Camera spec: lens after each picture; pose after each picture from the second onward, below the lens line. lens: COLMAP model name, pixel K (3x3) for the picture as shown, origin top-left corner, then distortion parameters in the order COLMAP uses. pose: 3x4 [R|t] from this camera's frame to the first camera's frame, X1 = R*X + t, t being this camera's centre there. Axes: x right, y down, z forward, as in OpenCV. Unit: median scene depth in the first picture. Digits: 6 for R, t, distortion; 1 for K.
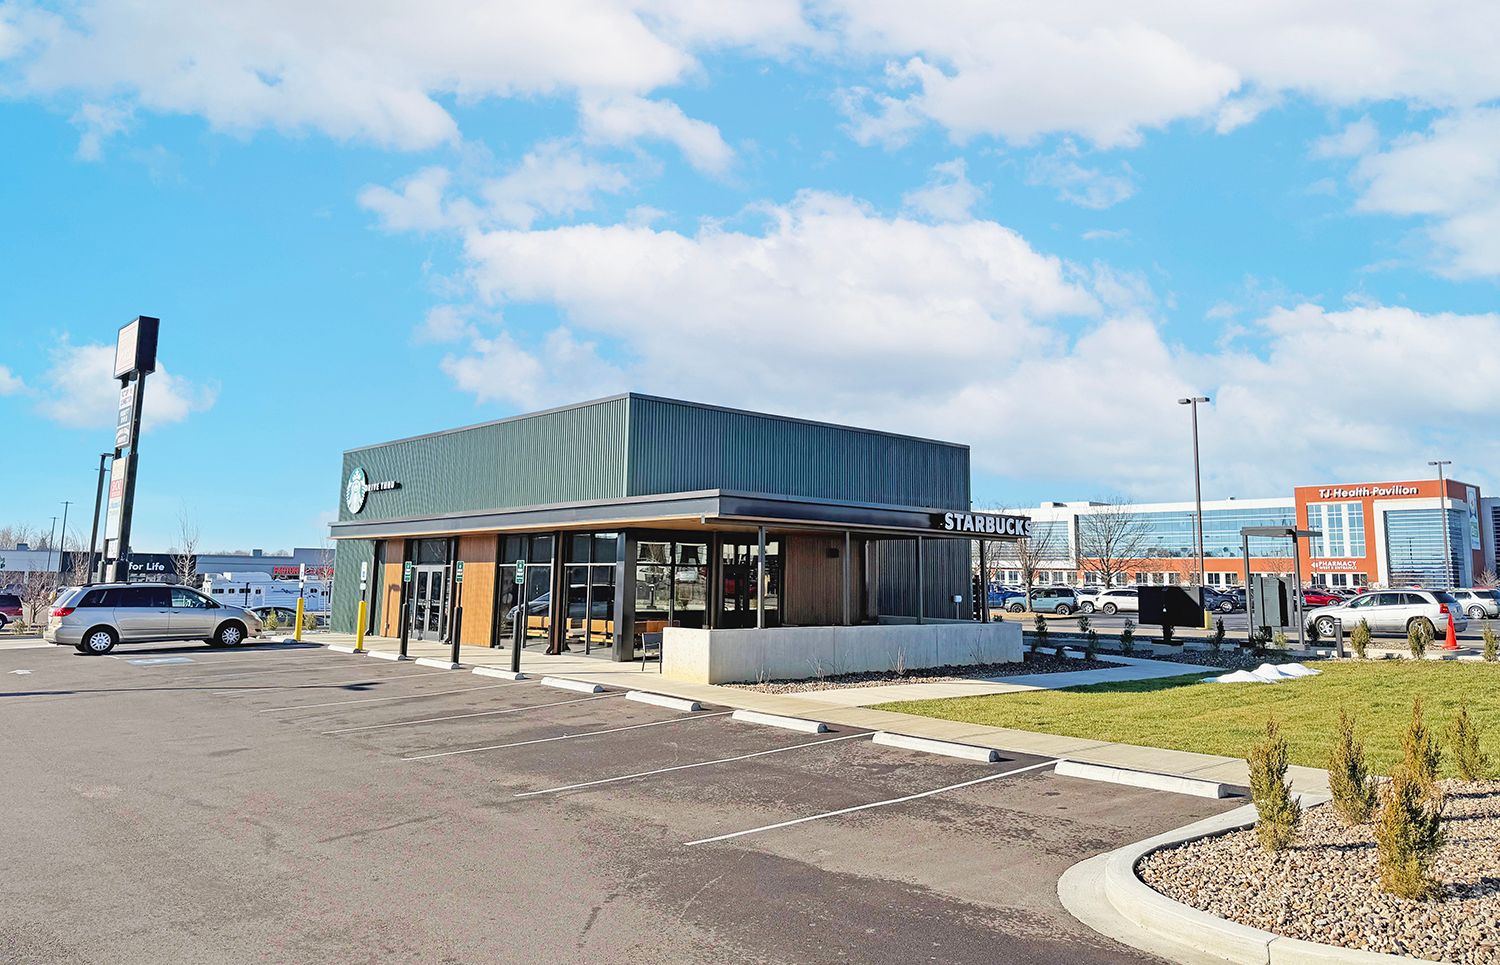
lens RADIAL K [[1053.4, 0, 746.7], [0, 1053.4, 419.2], [0, 0, 1]] dist [0.031059, -0.036043]
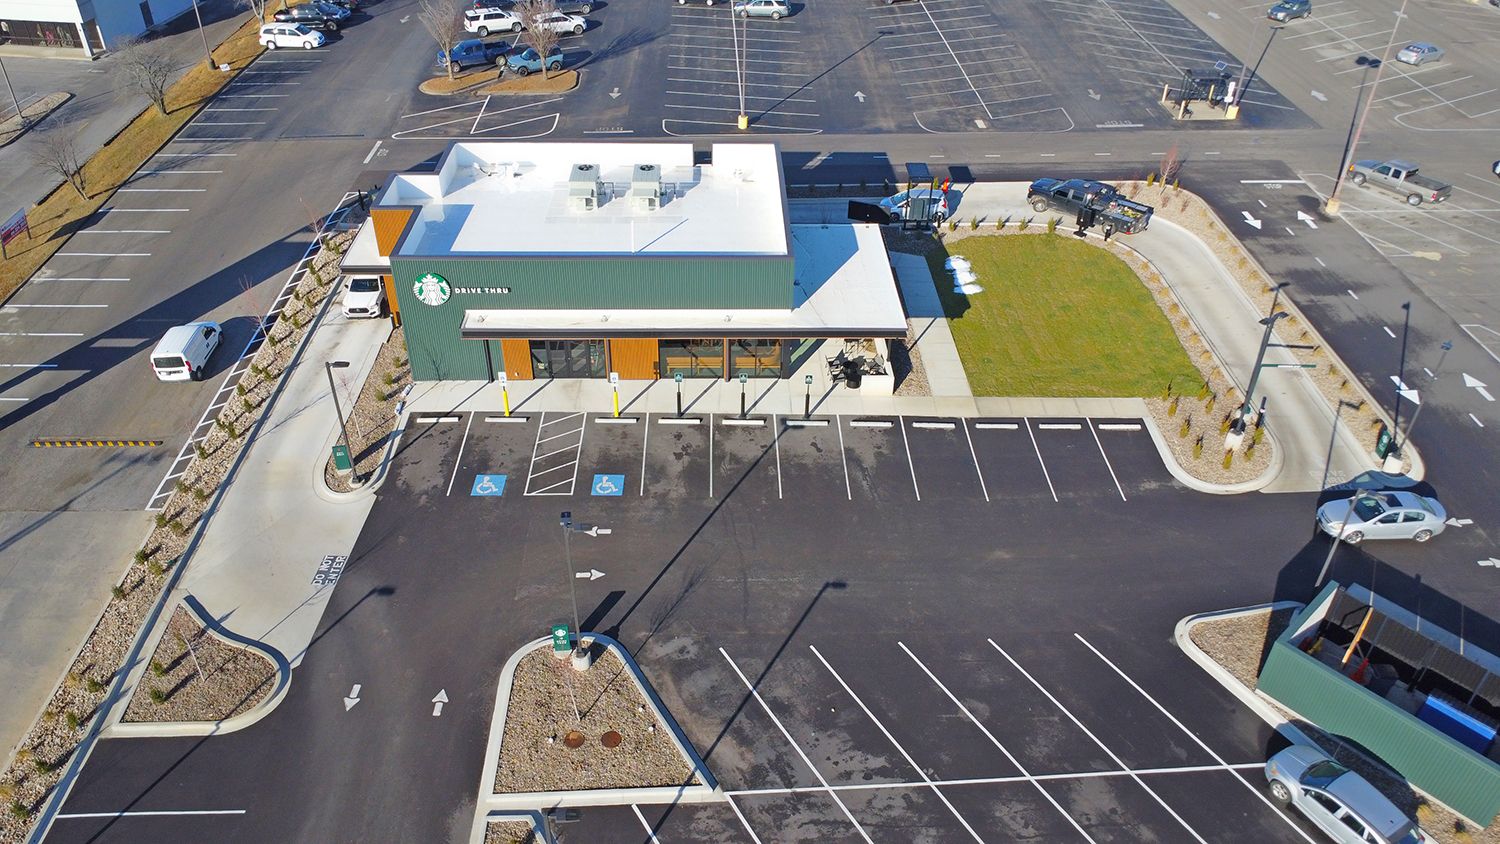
lens RADIAL K [[1077.8, 0, 750.0], [0, 1077.8, 422.0], [0, 0, 1]] dist [-0.024505, -0.012613]
pose [[0.645930, -0.449716, 0.616870, -0.229682], [-0.123876, 0.735604, 0.665989, -0.167661], [-0.753279, -0.506598, 0.419440, 0.021111]]
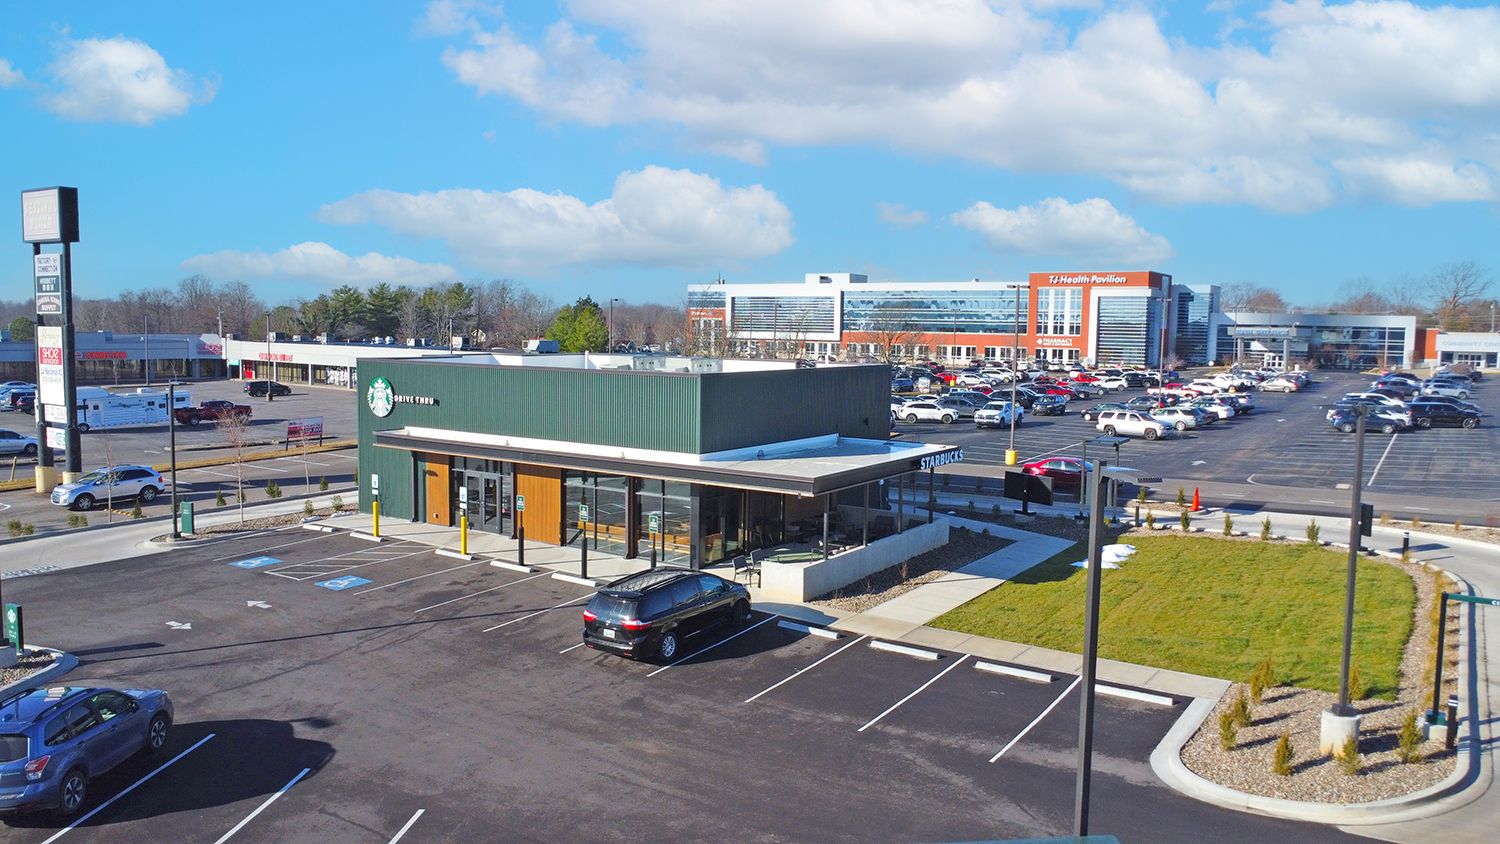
lens RADIAL K [[1077.8, 0, 750.0], [0, 1077.8, 422.0], [0, 0, 1]] dist [-0.024505, -0.012613]
pose [[0.969511, -0.021604, 0.244095, -0.061397], [-0.038427, 0.970379, 0.238512, -0.047160], [-0.242017, -0.240620, 0.939962, -0.049308]]
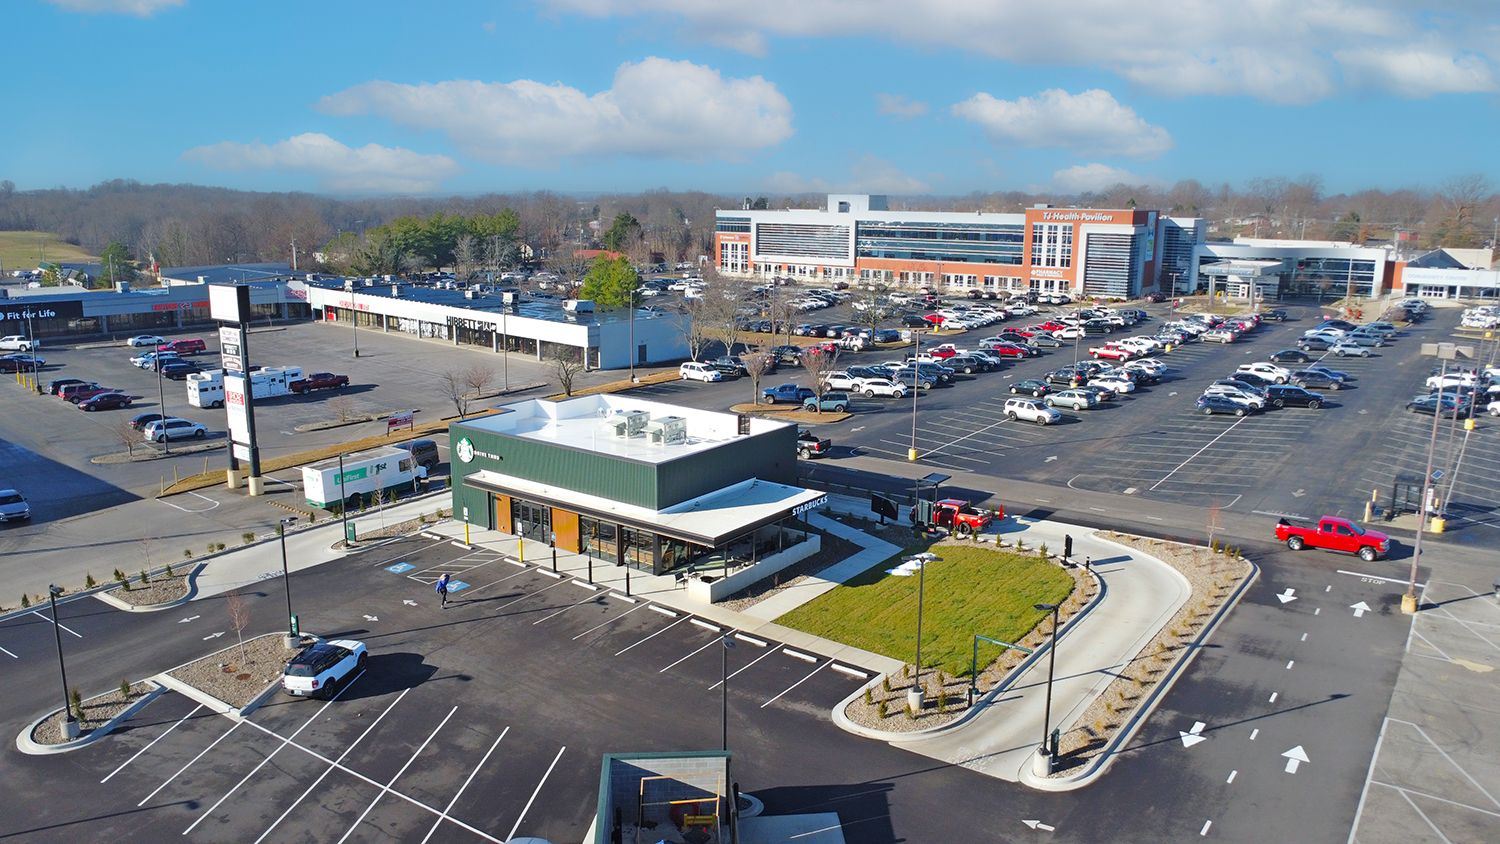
lens RADIAL K [[1077.8, 0, 750.0], [0, 1077.8, 422.0], [0, 0, 1]] dist [-0.024505, -0.012613]
pose [[0.979534, -0.048277, 0.195403, -0.057784], [-0.024492, 0.935008, 0.353781, -0.149017], [-0.199783, -0.351326, 0.914689, -0.178109]]
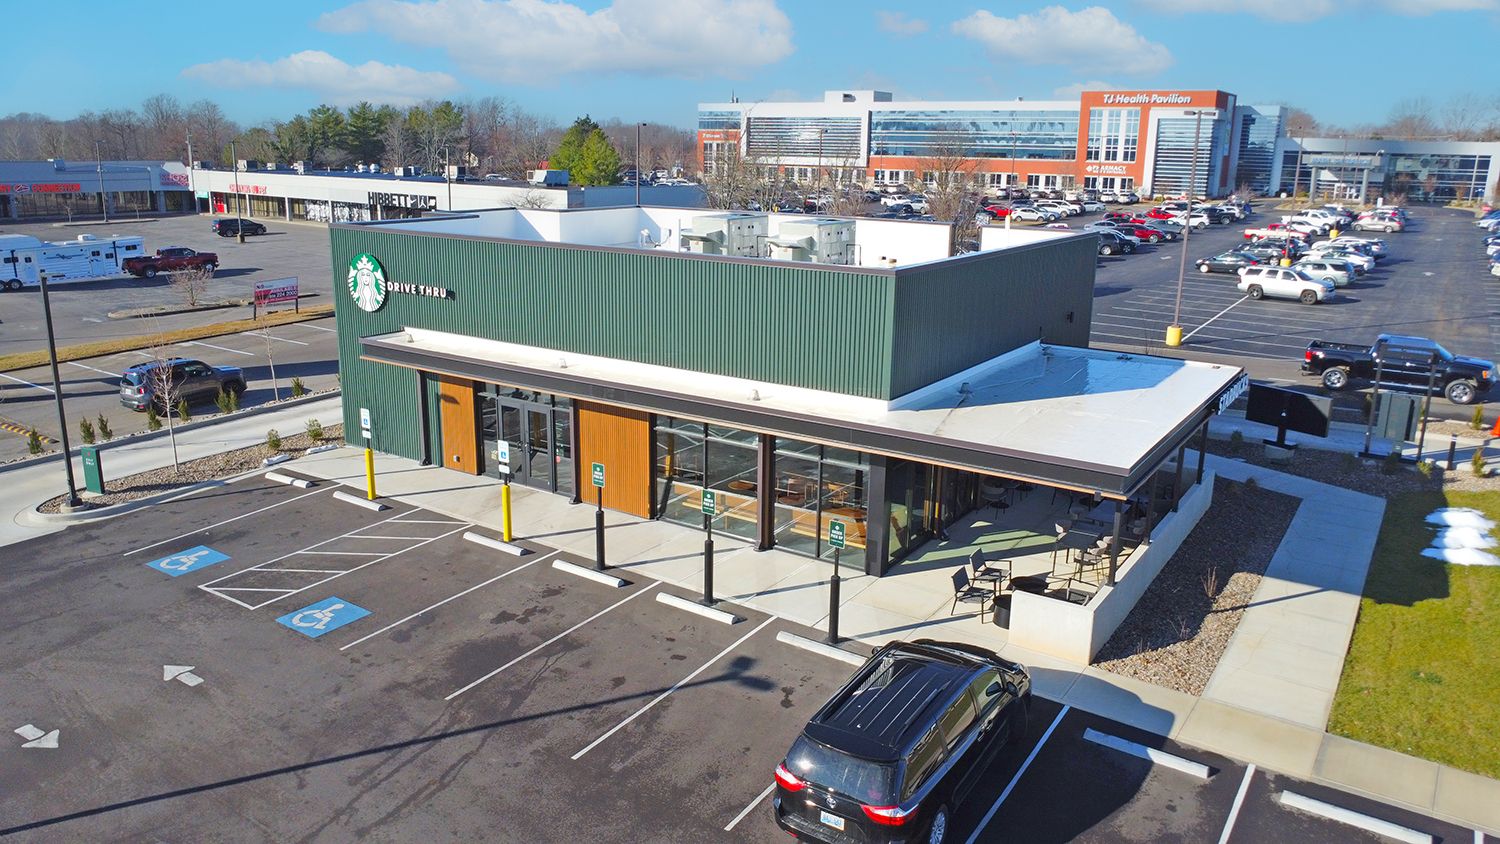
lens RADIAL K [[1077.8, 0, 750.0], [0, 1077.8, 422.0], [0, 0, 1]] dist [-0.024505, -0.012613]
pose [[0.968281, -0.061505, 0.242175, -0.067883], [-0.039747, 0.918974, 0.392309, -0.038176], [-0.246682, -0.389491, 0.887381, 0.040461]]
